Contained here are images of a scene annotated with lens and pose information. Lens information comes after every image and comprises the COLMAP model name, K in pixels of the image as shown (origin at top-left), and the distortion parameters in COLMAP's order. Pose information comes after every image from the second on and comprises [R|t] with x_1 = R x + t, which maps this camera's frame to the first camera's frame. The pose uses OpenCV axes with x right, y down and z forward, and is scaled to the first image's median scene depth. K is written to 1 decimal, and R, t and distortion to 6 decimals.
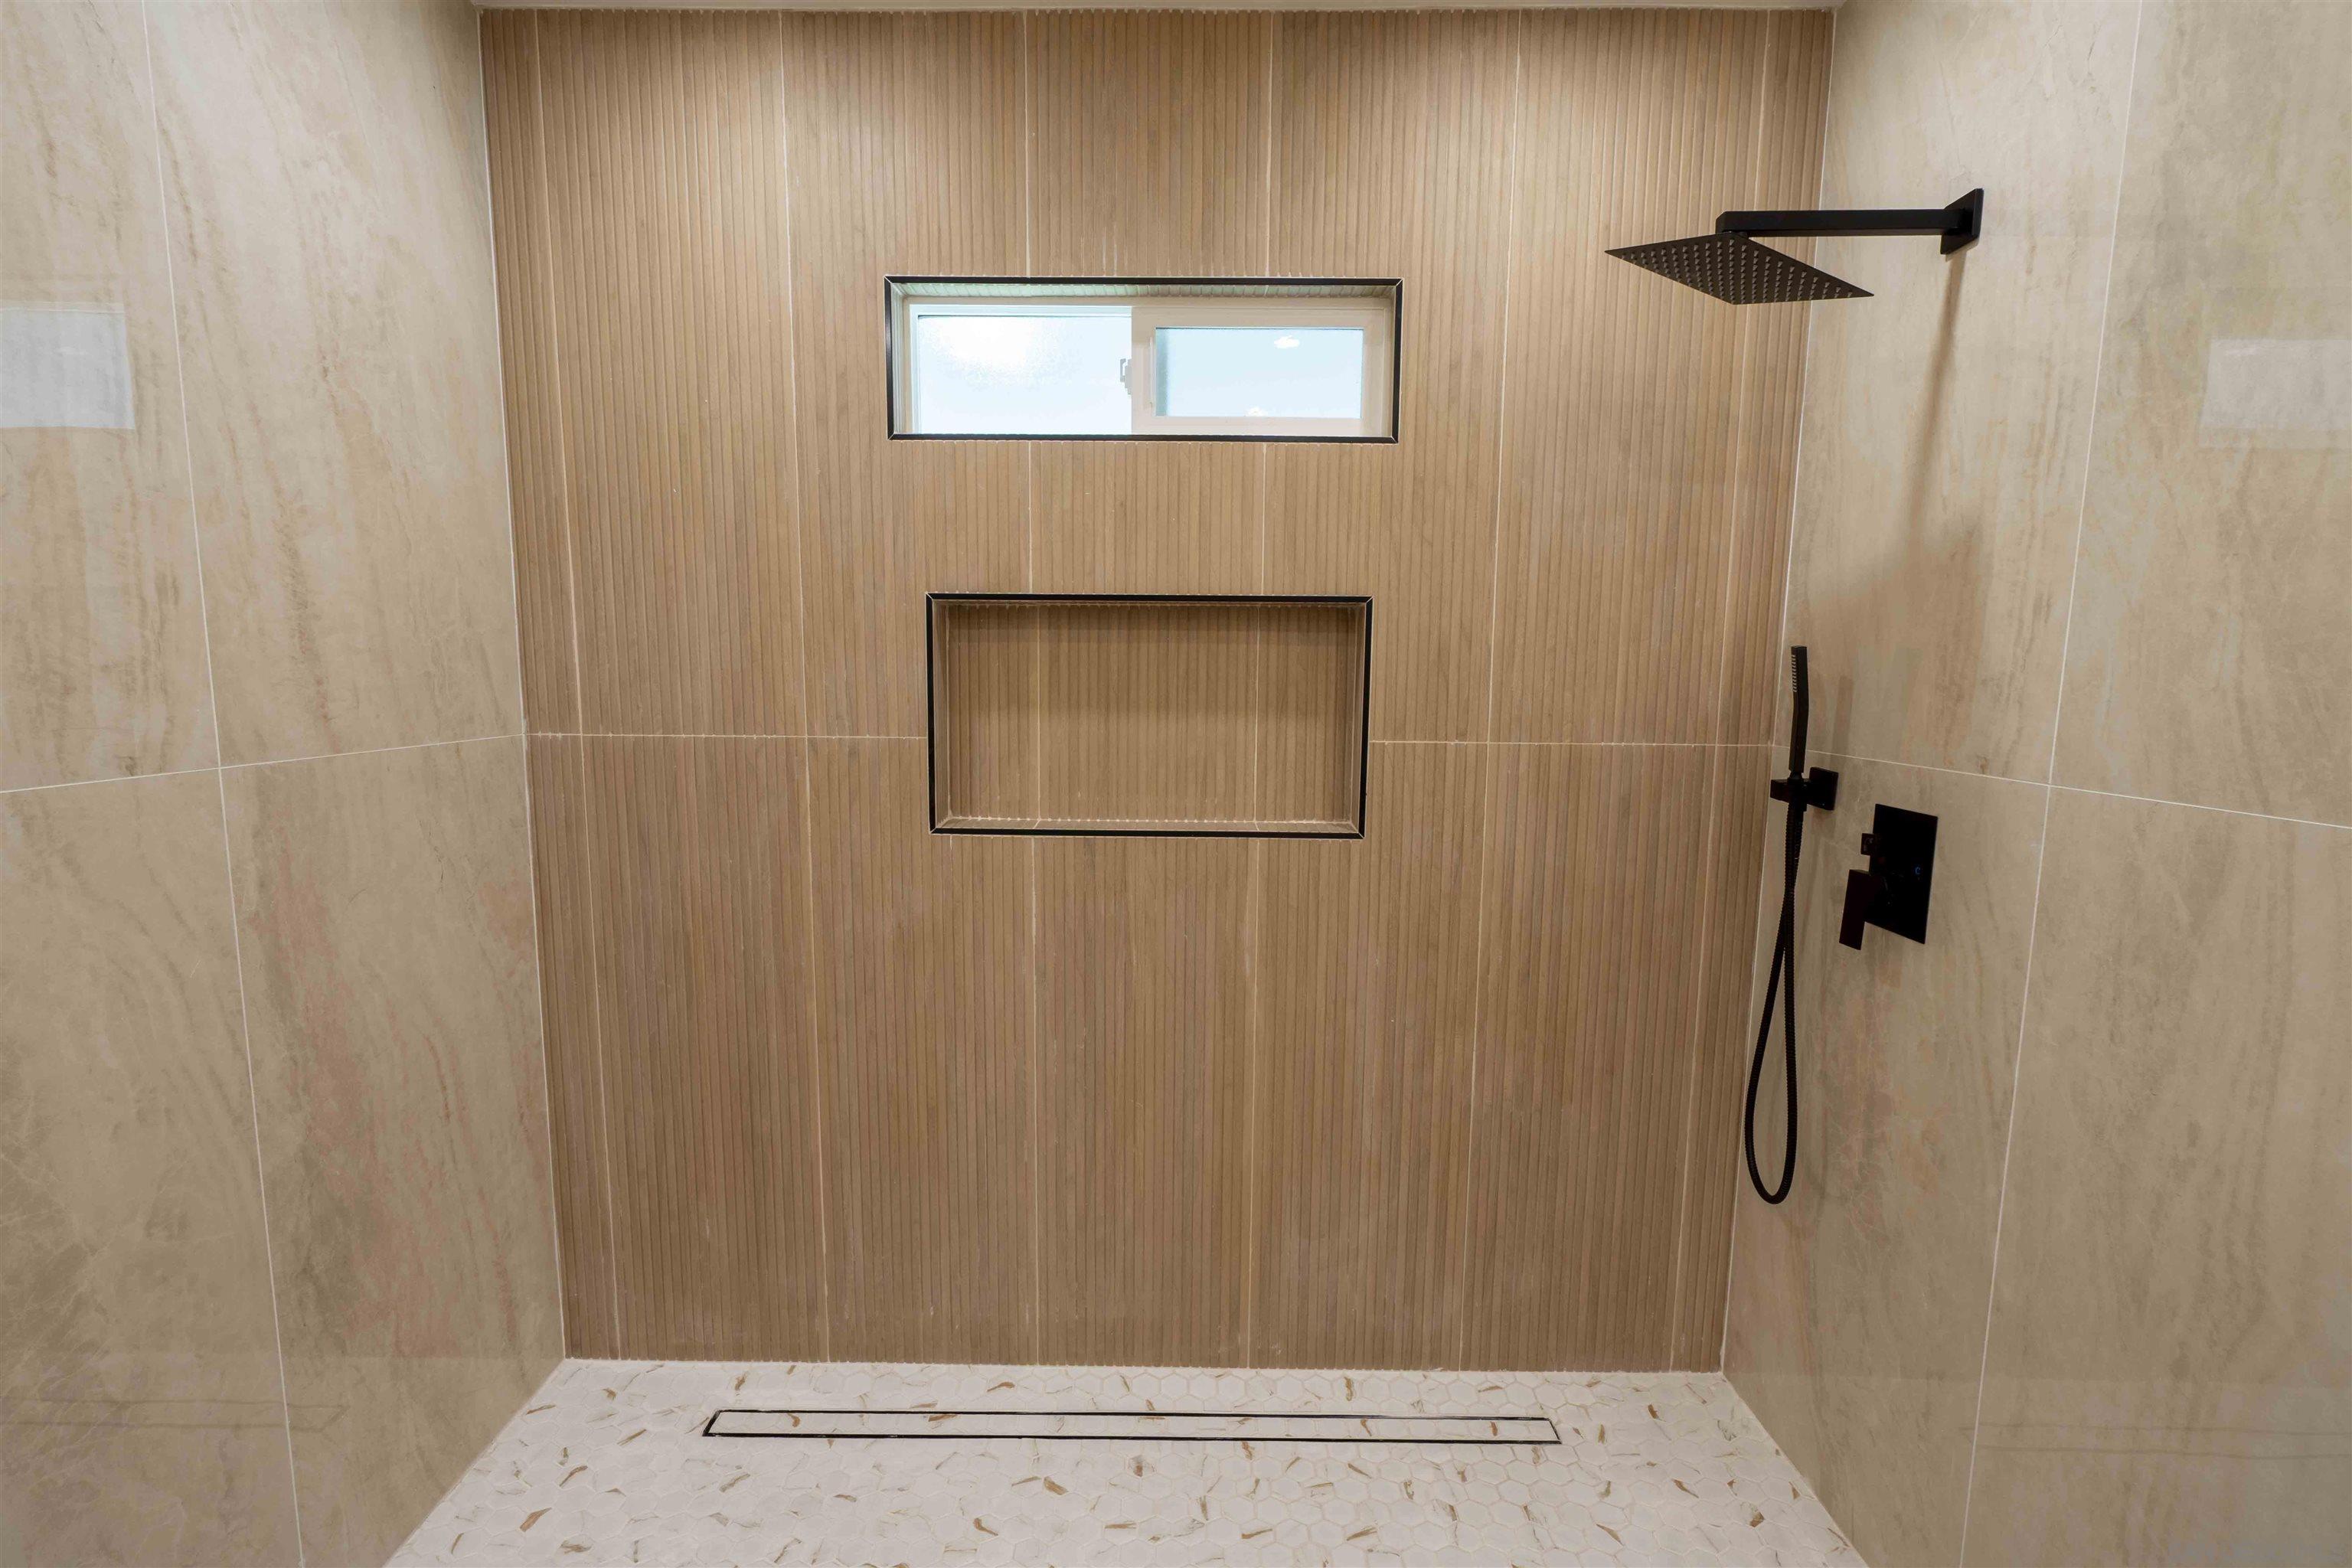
lens RADIAL K [[1051.1, 0, 1167.2], [0, 1051.1, 792.8], [0, 0, 1]] dist [-0.009496, 0.004991]
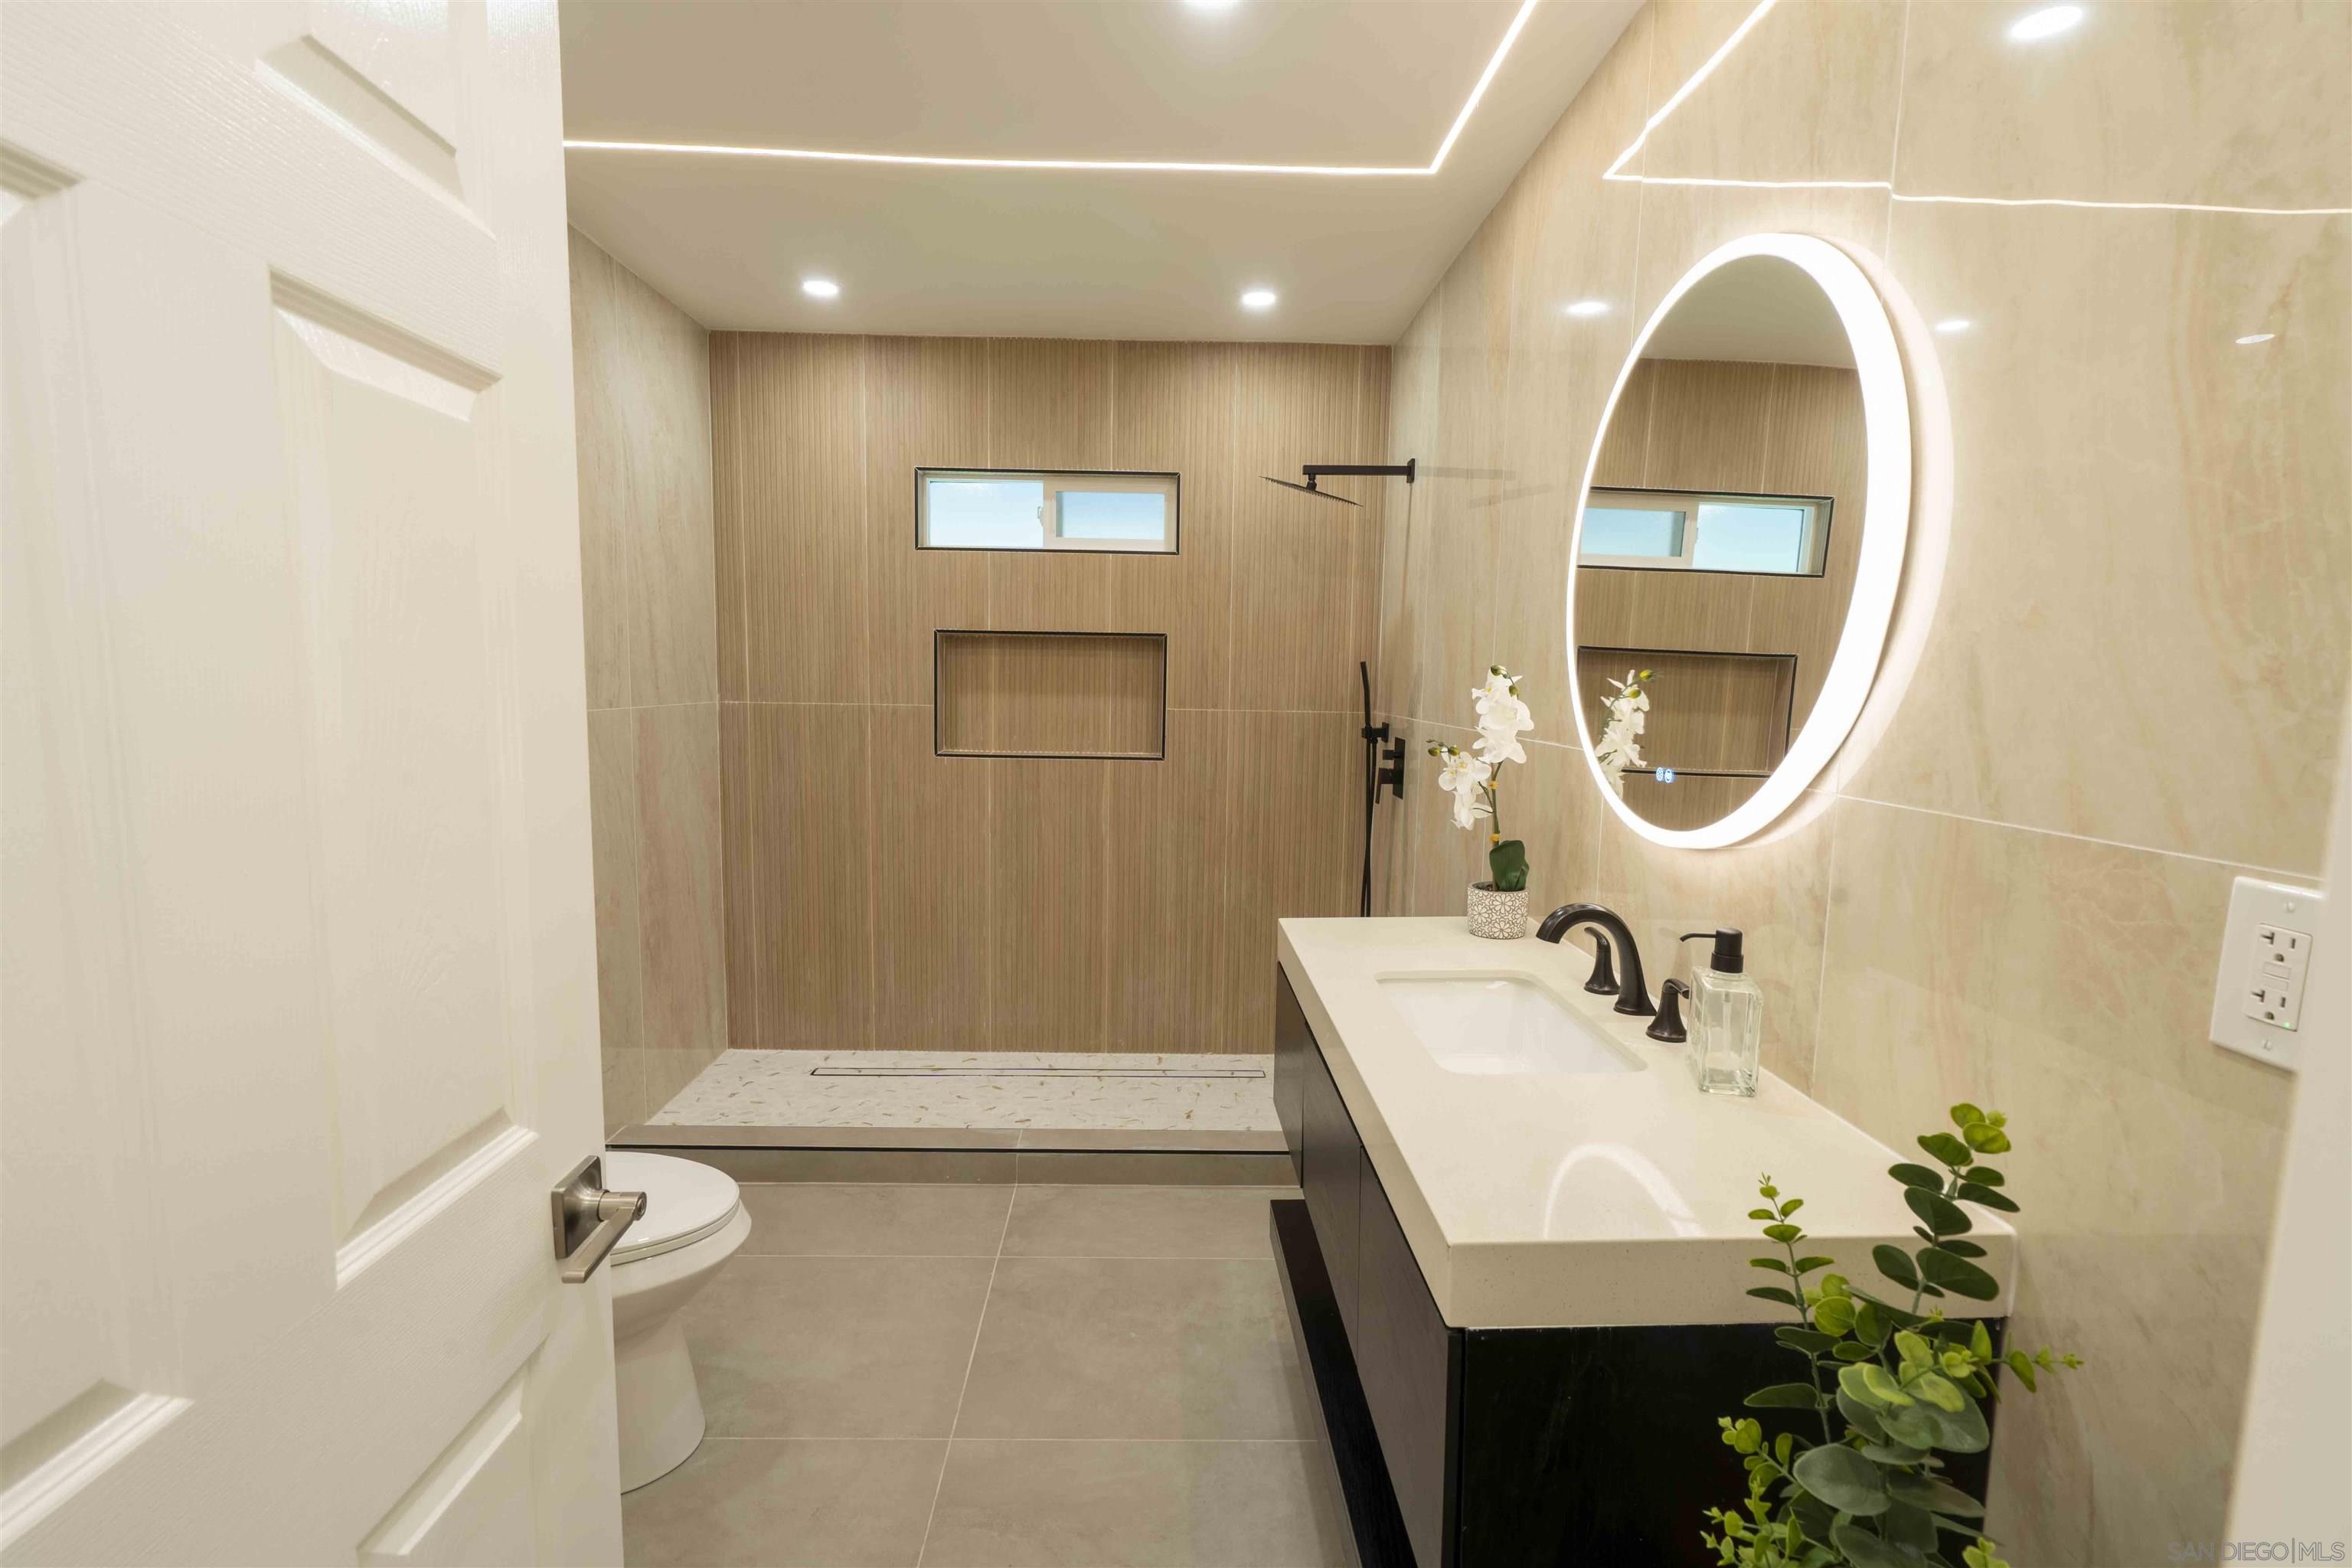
lens RADIAL K [[1051.1, 0, 1167.2], [0, 1051.1, 792.8], [0, 0, 1]] dist [-0.009496, 0.004991]
pose [[0.999581, 0.006267, 0.028275, 0.137824], [-0.005985, 0.999932, -0.010024, 0.119993], [-0.028336, 0.009851, 0.999550, -0.891066]]
